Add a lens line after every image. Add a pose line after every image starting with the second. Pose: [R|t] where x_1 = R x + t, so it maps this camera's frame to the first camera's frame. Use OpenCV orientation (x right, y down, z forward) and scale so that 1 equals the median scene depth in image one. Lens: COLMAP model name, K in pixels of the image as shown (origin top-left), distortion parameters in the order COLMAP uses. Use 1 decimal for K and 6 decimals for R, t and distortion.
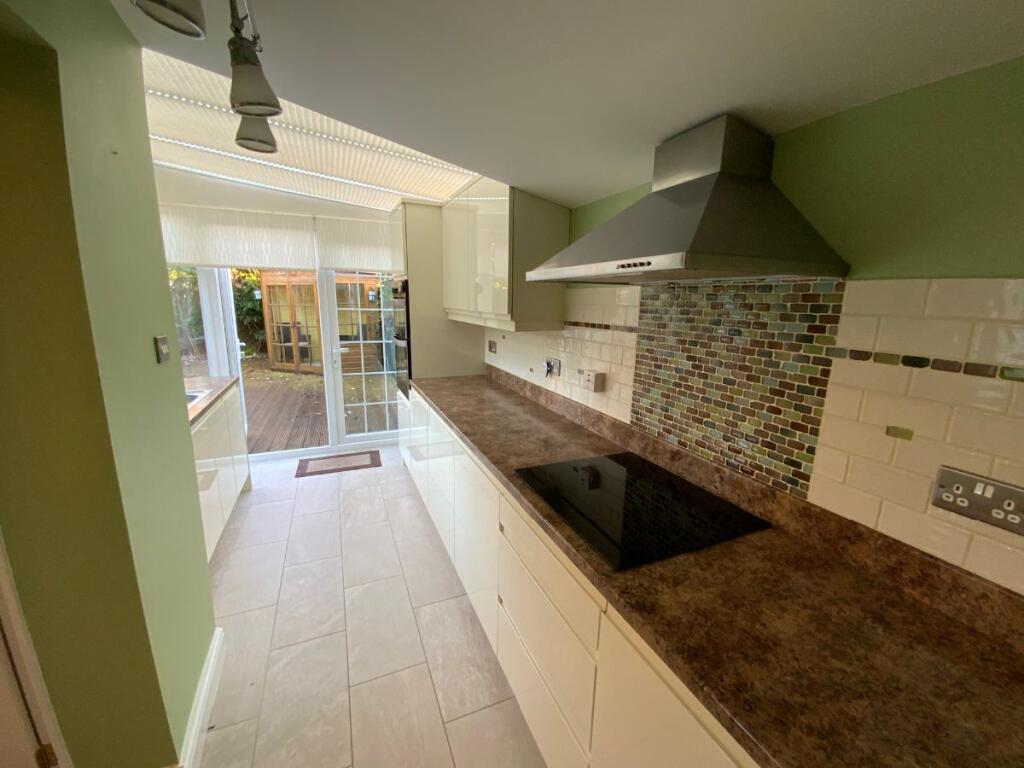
lens RADIAL K [[415.1, 0, 510.9], [0, 415.1, 384.3], [0, 0, 1]] dist [-0.003440, -0.001514]
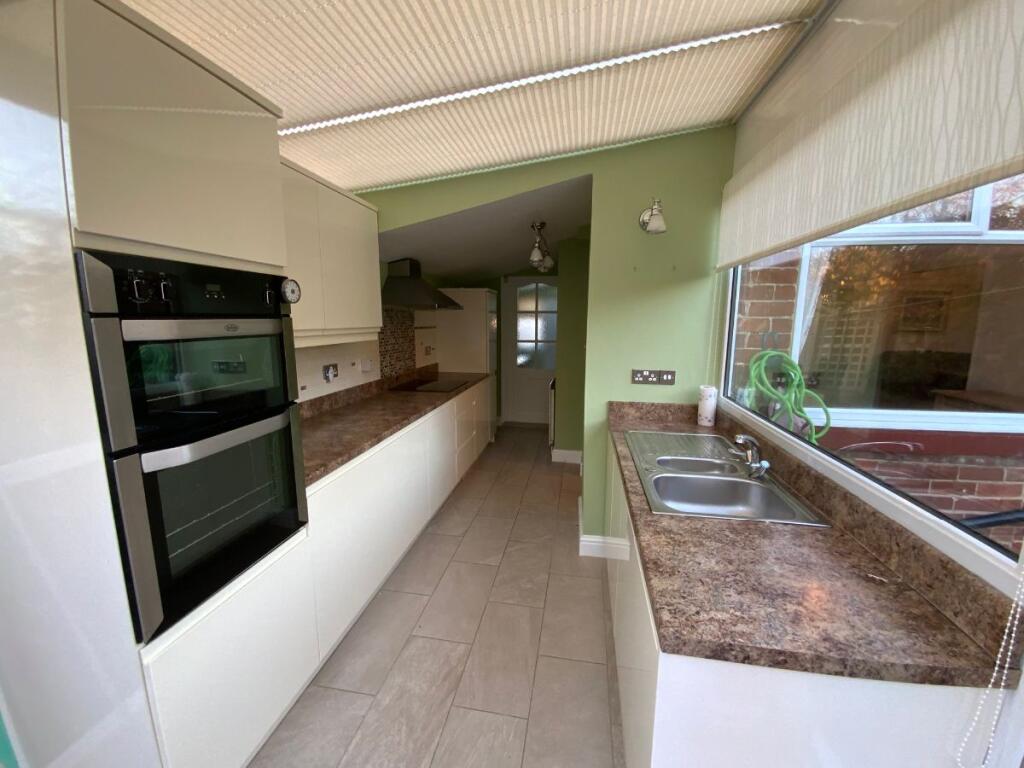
lens RADIAL K [[415.1, 0, 512.7], [0, 415.1, 383.9], [0, 0, 1]] dist [-0.003440, -0.001514]
pose [[-0.834551, -0.099880, 0.541801, -1.351177], [0.099261, 0.940076, 0.326196, -0.477368], [-0.541915, 0.326006, -0.774628, 2.294358]]
